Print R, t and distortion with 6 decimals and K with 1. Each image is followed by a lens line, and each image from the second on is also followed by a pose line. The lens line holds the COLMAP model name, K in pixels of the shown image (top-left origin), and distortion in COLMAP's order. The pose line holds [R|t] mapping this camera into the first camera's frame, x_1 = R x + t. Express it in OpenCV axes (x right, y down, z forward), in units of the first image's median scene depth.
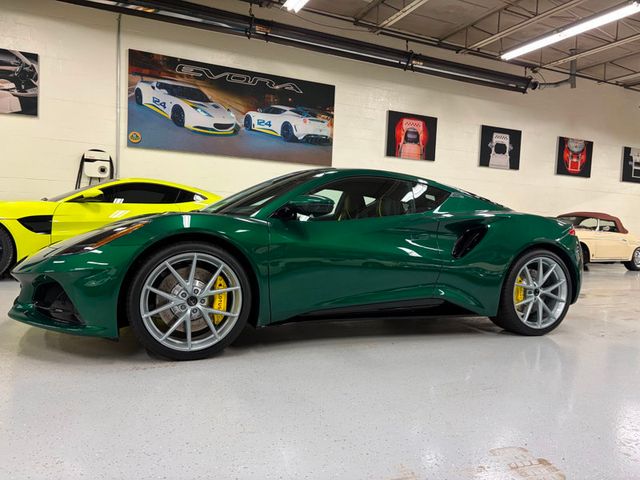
lens RADIAL K [[483.3, 0, 320.0], [0, 483.3, 240.0], [0, 0, 1]] dist [0.061486, -0.061722]
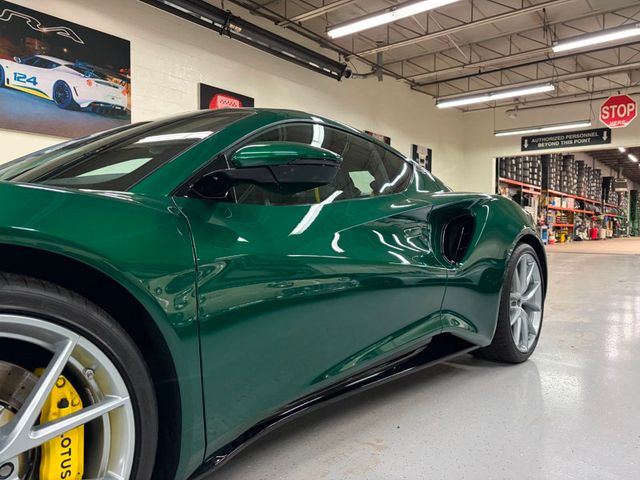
lens RADIAL K [[483.3, 0, 320.0], [0, 483.3, 240.0], [0, 0, 1]] dist [0.061486, -0.061722]
pose [[0.896040, -0.044451, 0.441743, -0.056526], [0.043027, 0.998986, 0.013249, -0.003604], [-0.441884, 0.007136, 0.897044, 0.186774]]
